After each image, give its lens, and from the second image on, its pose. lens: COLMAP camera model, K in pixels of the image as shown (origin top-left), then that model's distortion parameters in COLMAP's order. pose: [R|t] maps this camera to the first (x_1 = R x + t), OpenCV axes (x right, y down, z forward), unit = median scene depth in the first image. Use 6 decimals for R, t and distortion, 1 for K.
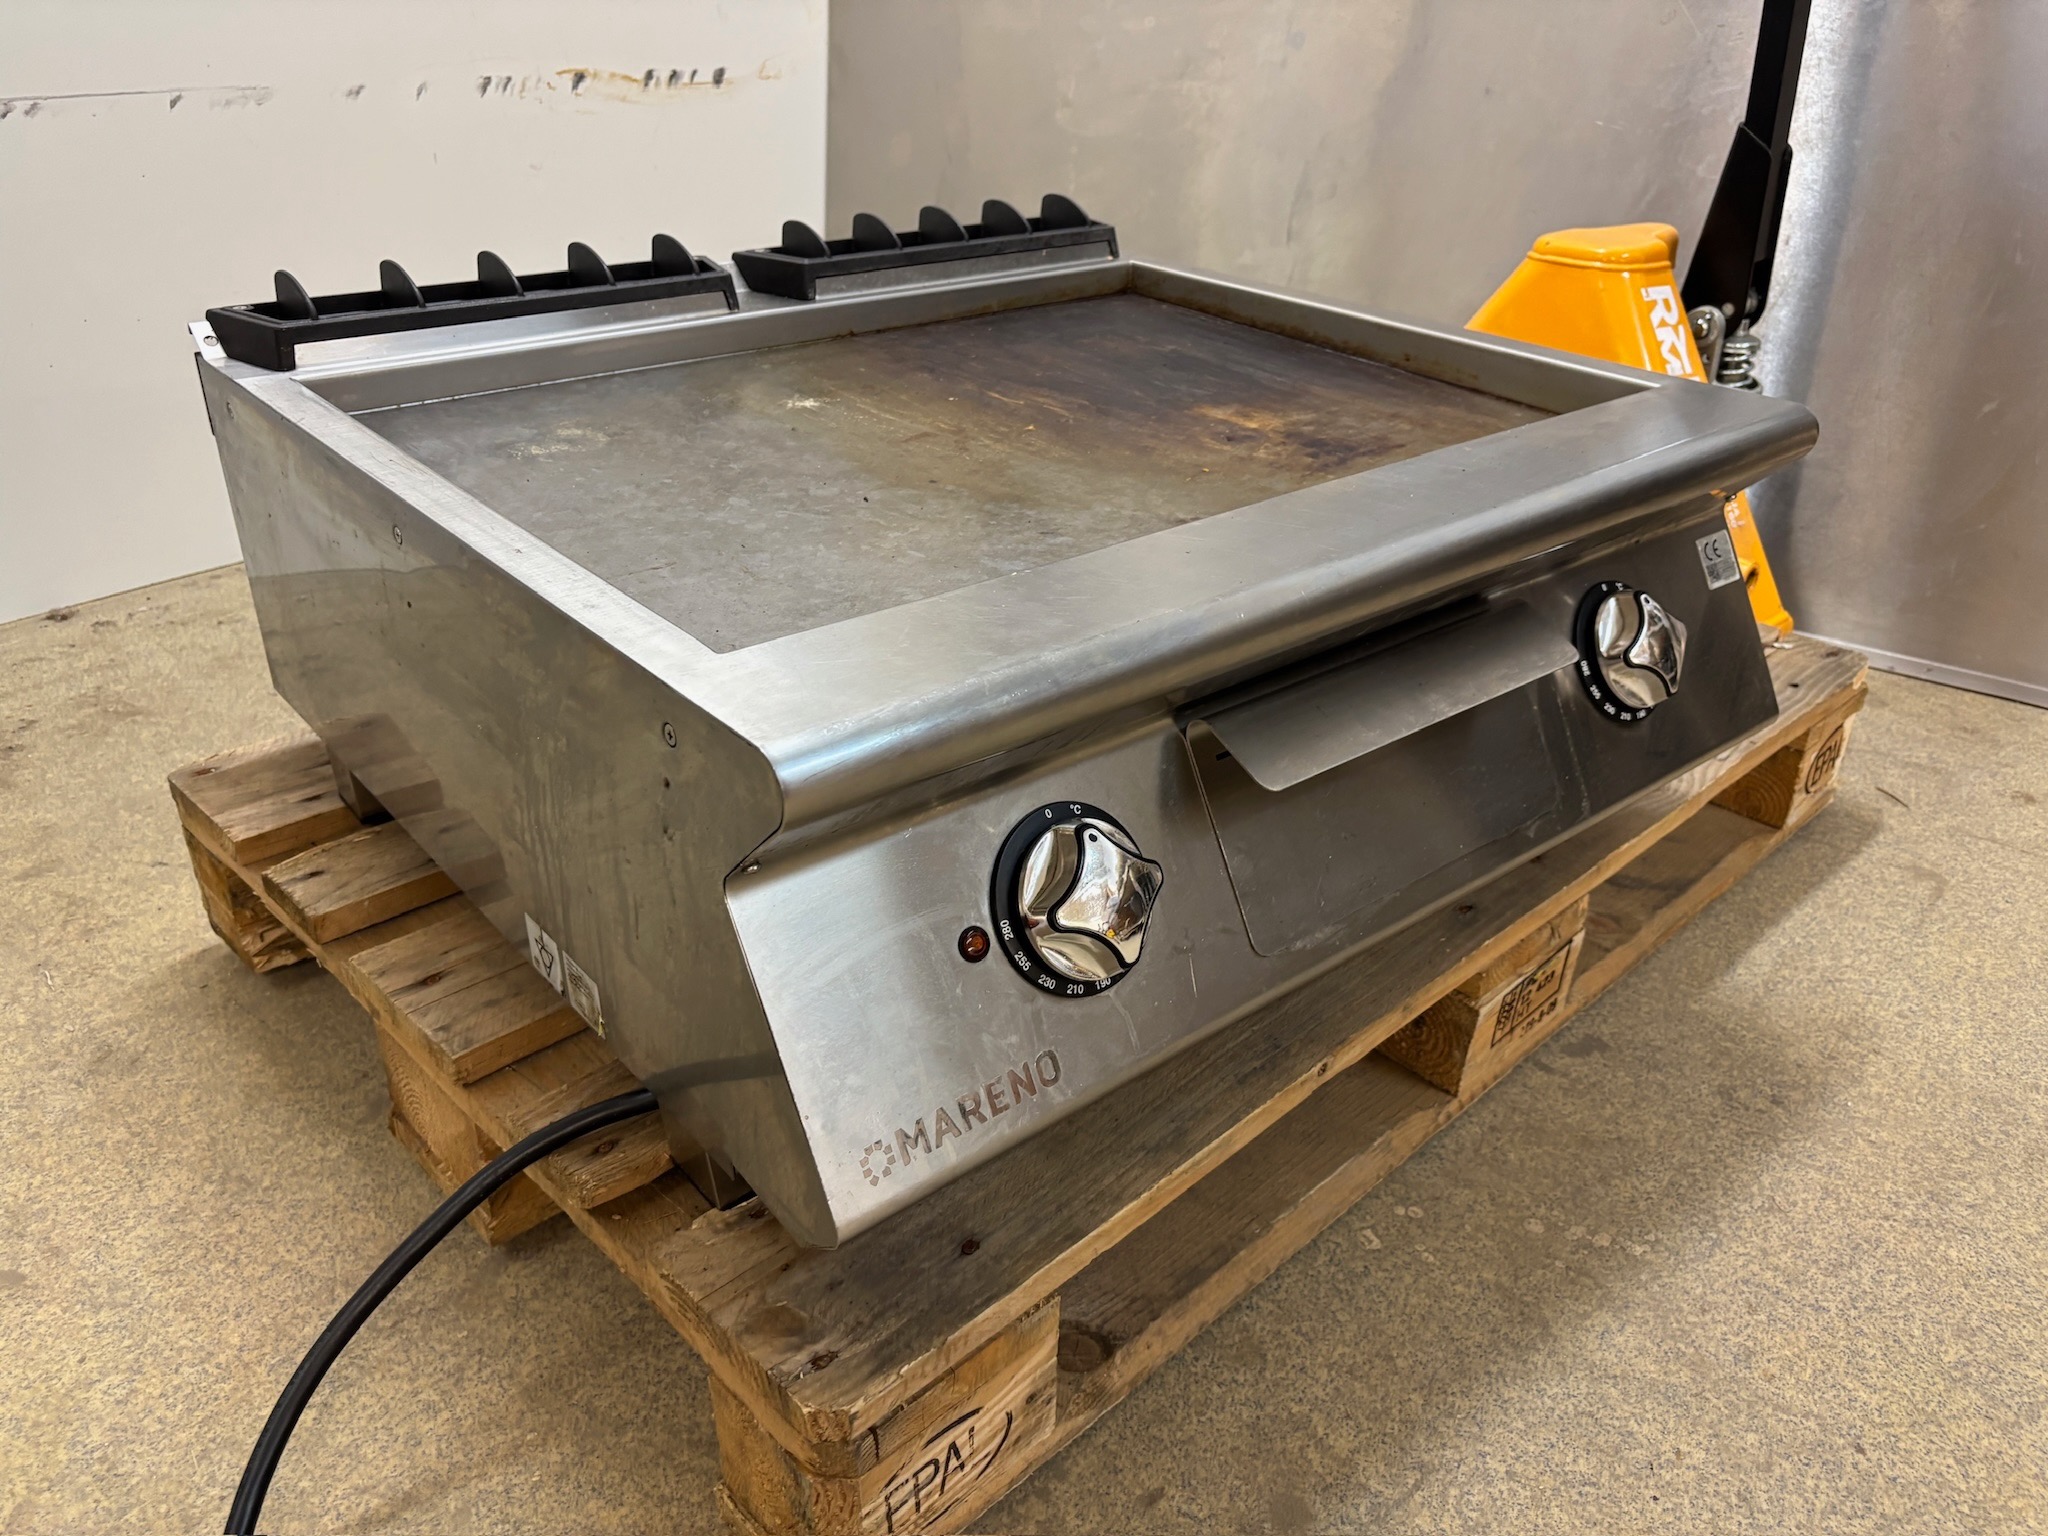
lens RADIAL K [[1548.9, 0, 1036.5], [0, 1548.9, 776.5], [0, 0, 1]] dist [0.051587, -0.057413]
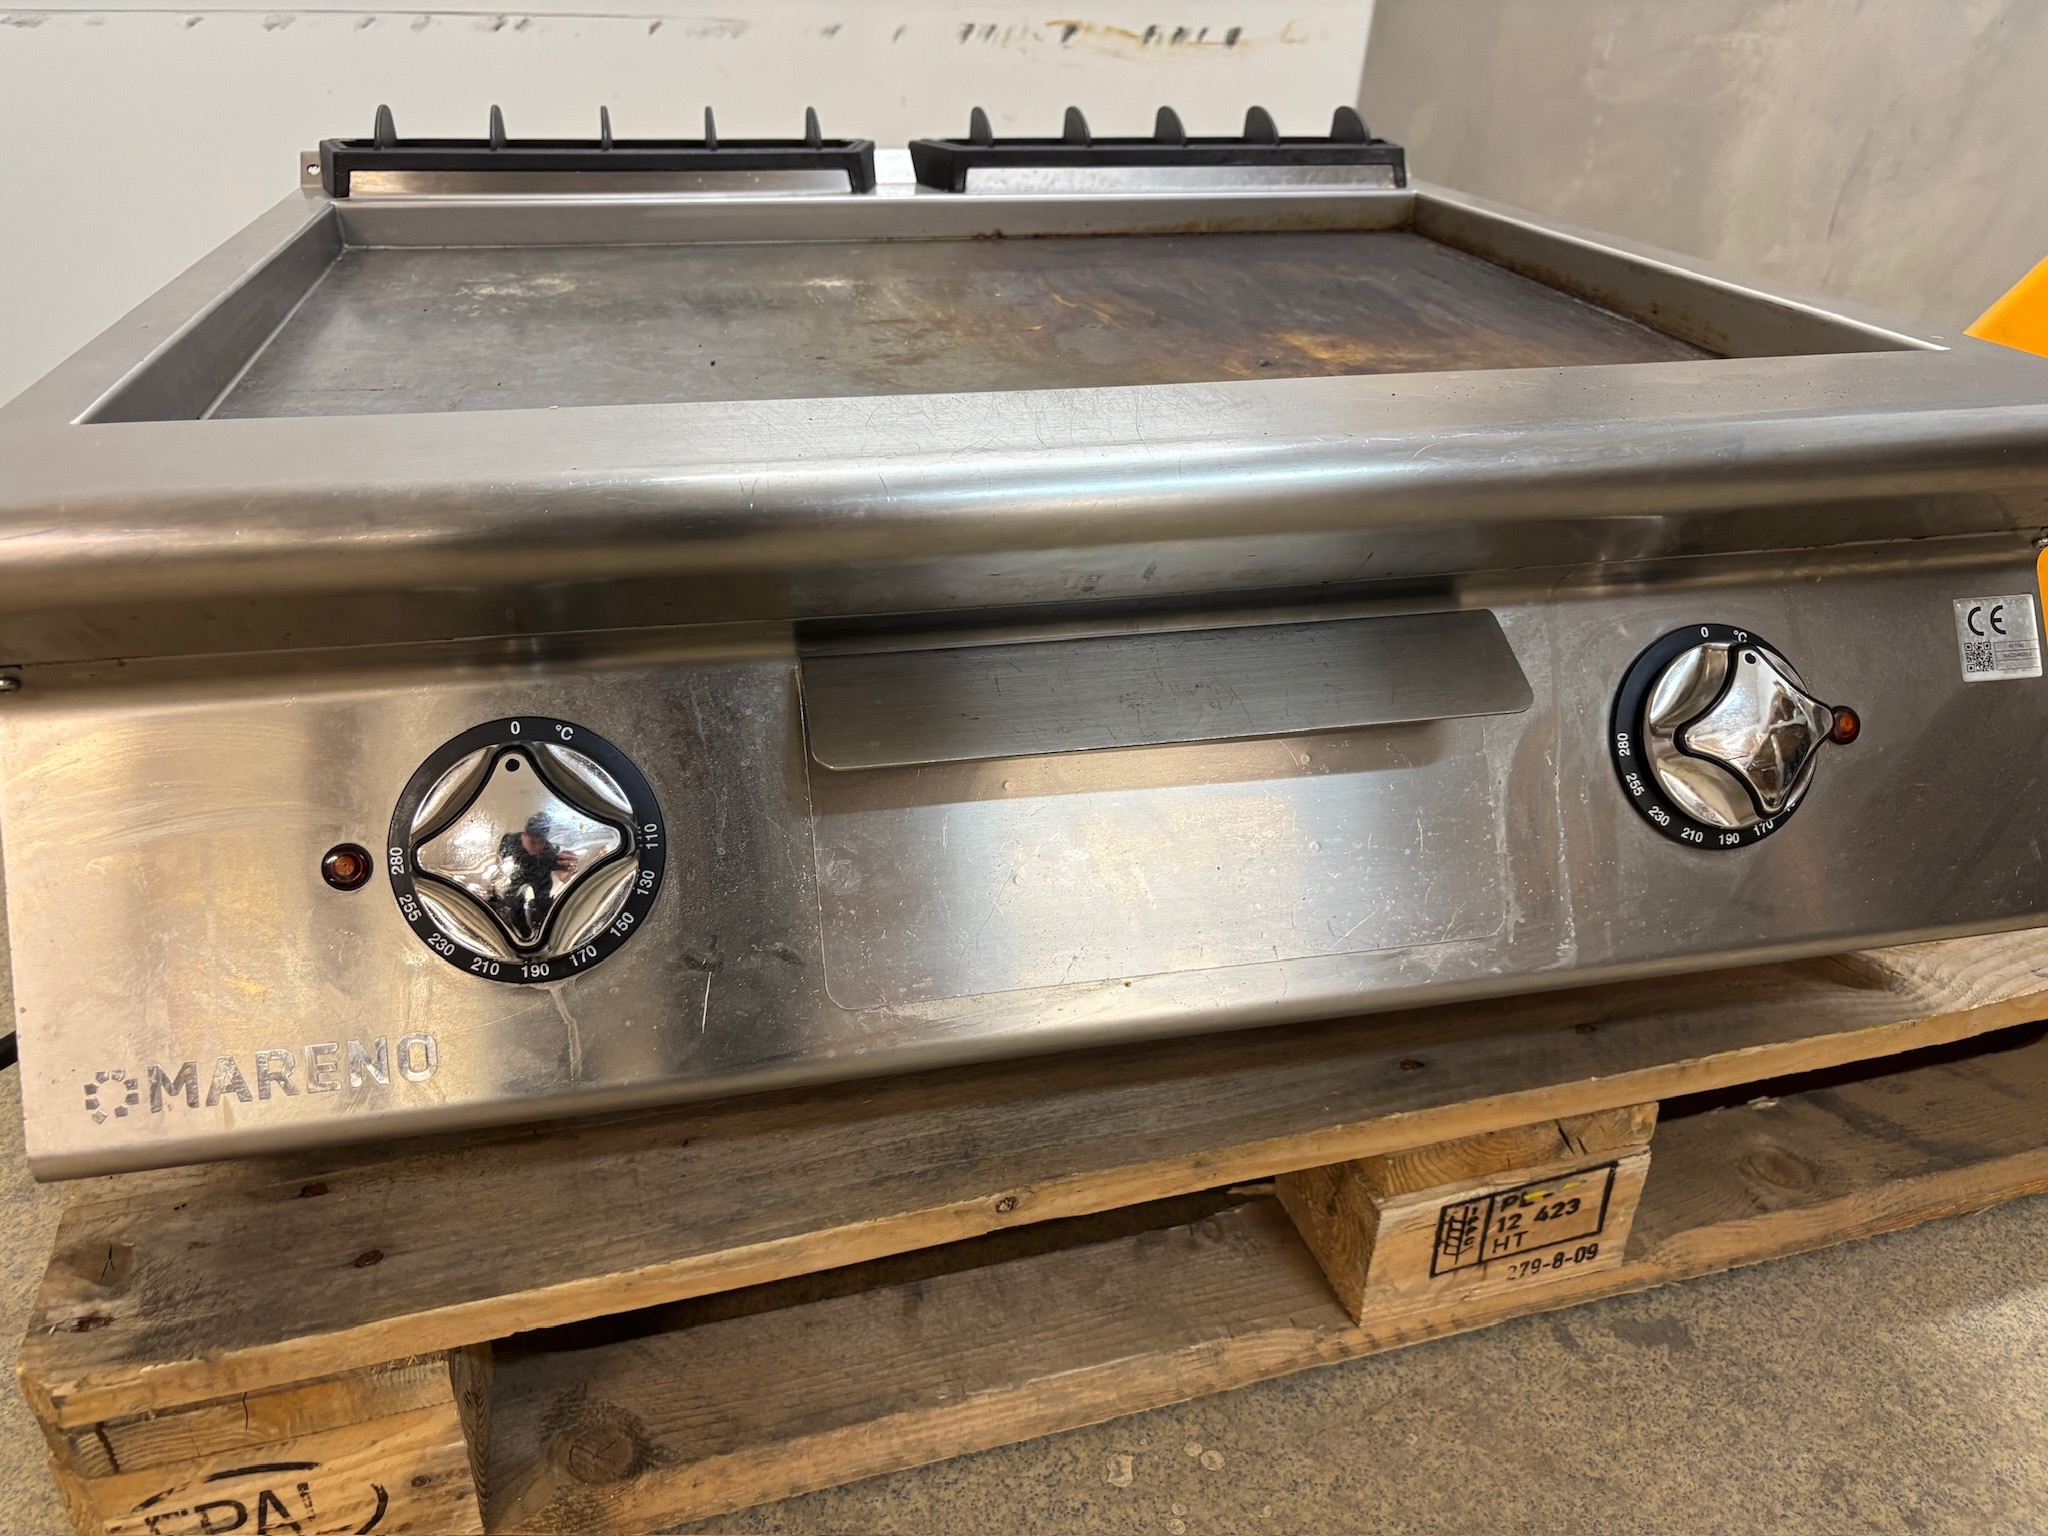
lens RADIAL K [[1548.9, 0, 1036.5], [0, 1548.9, 776.5], [0, 0, 1]] dist [0.051587, -0.057413]
pose [[0.886128, 0.204436, -0.415911, 0.431583], [-0.216661, 0.976078, 0.018168, -0.016578], [0.409676, 0.074012, 0.909224, 0.331626]]
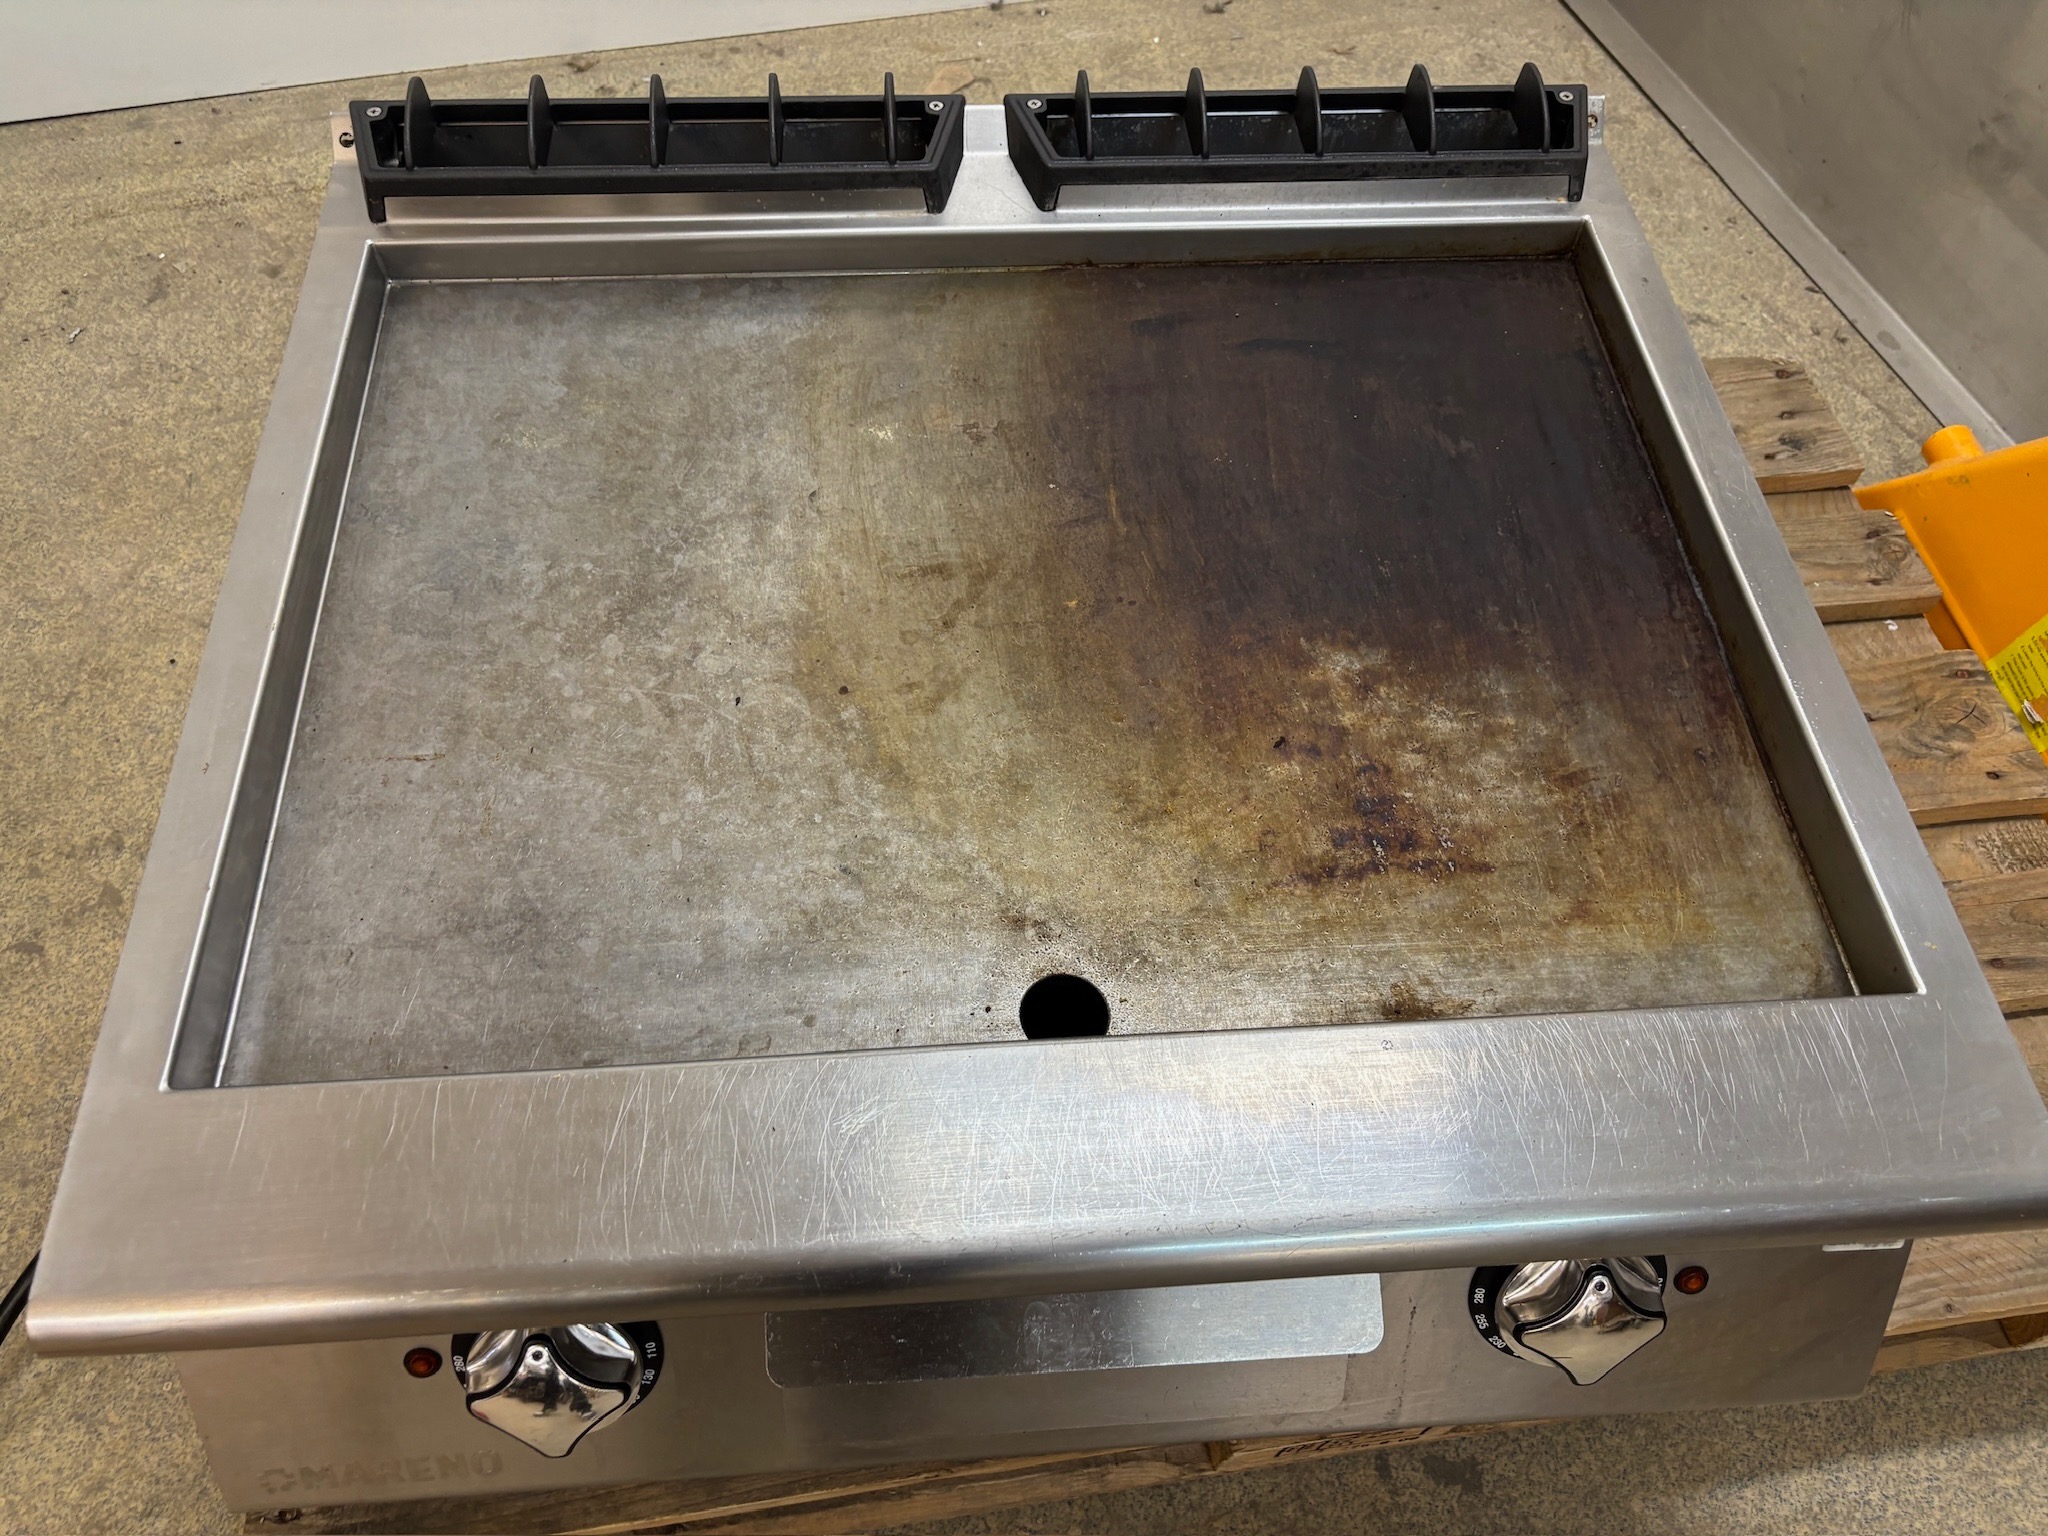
lens RADIAL K [[1505.0, 0, 1021.9], [0, 1505.0, 825.3], [0, 0, 1]] dist [0.100872, -0.109291]
pose [[0.806782, 0.497585, -0.318609, 0.312051], [-0.292524, 0.804895, 0.516308, -0.595019], [0.513354, -0.323347, 0.794930, 0.400619]]
